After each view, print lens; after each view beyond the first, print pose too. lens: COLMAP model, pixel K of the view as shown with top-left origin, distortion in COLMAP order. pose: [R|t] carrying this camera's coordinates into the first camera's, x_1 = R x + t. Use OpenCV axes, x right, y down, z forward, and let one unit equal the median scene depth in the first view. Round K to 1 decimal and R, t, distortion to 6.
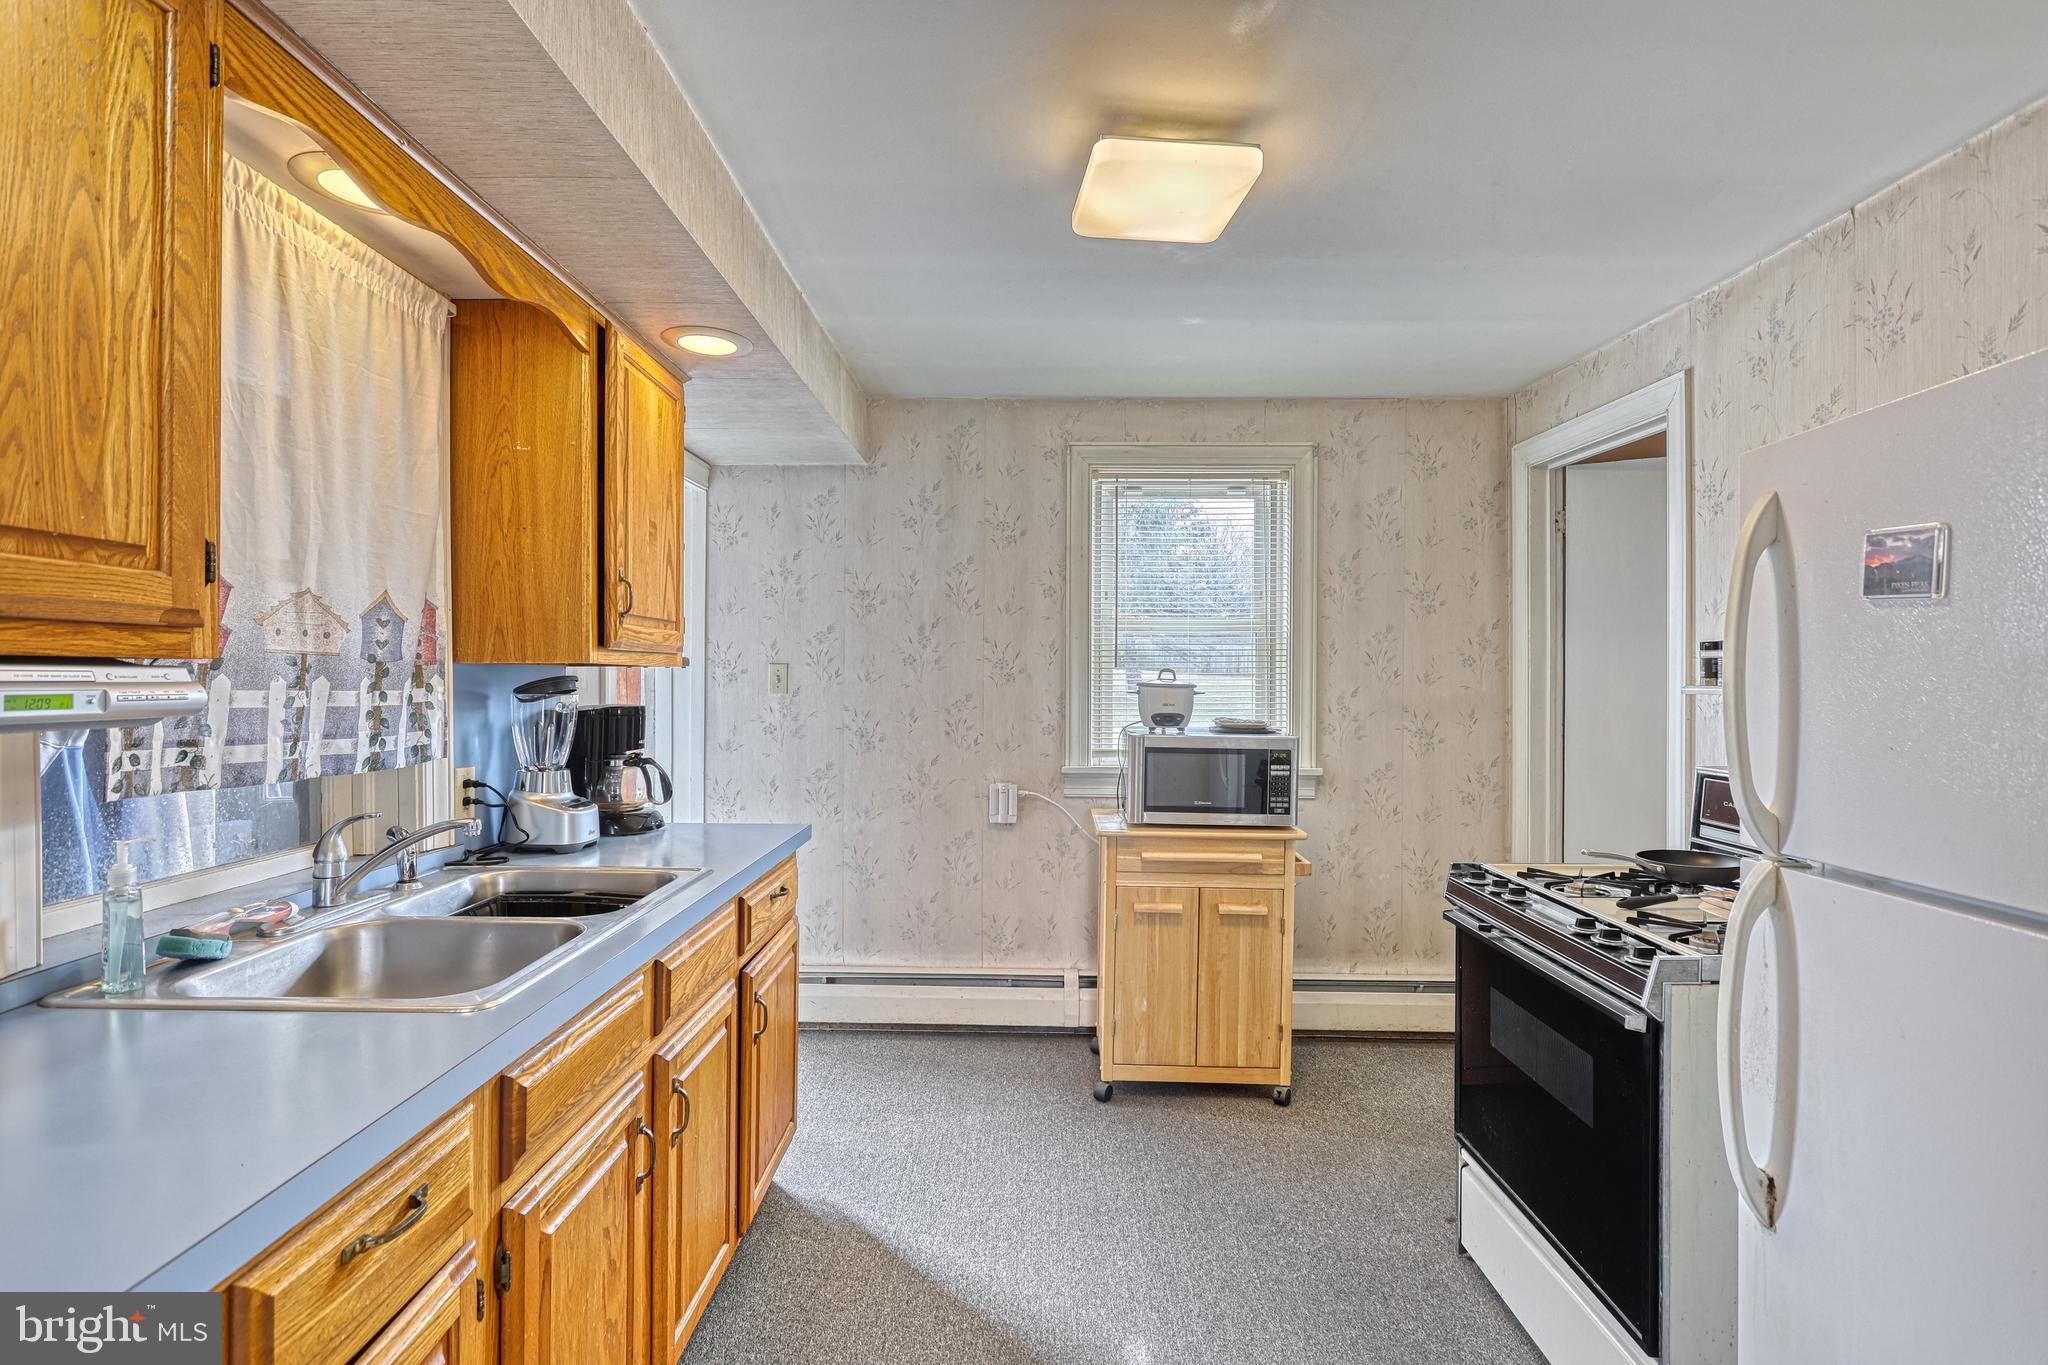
lens RADIAL K [[968.4, 0, 1022.7], [0, 968.4, 682.5], [0, 0, 1]] dist [-0.000251, -0.000061]
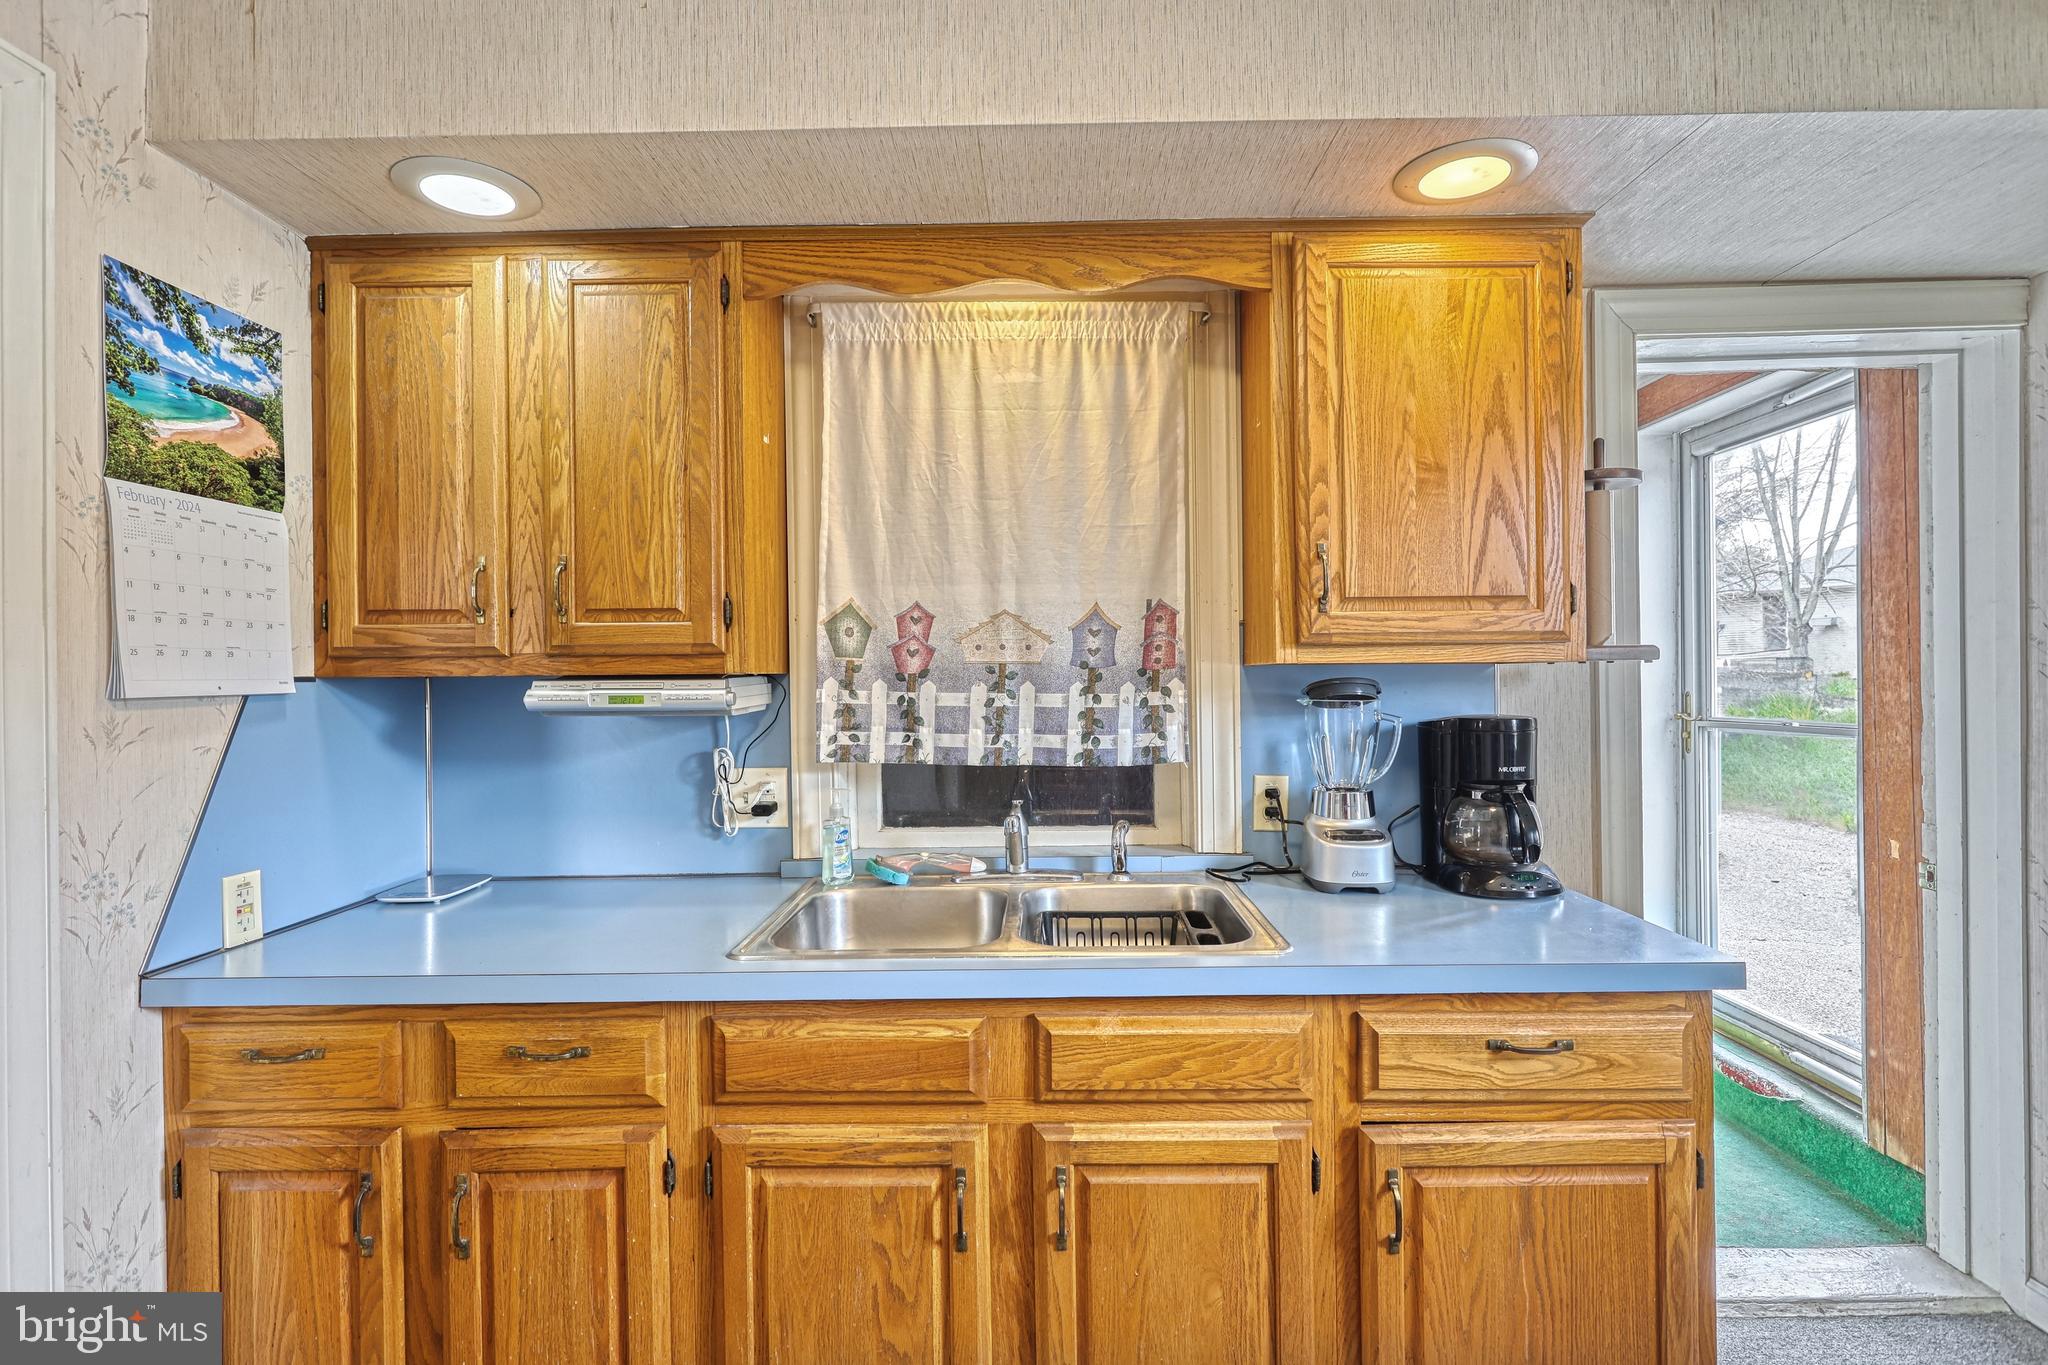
lens RADIAL K [[968.4, 0, 1026.2], [0, 968.4, 675.6], [0, 0, 1]] dist [-0.000251, -0.000061]
pose [[-0.003028, -0.003404, -0.999990, 0.492158], [0.003736, 0.999987, -0.003415, -0.009770], [0.999988, -0.003747, -0.003015, 1.021588]]
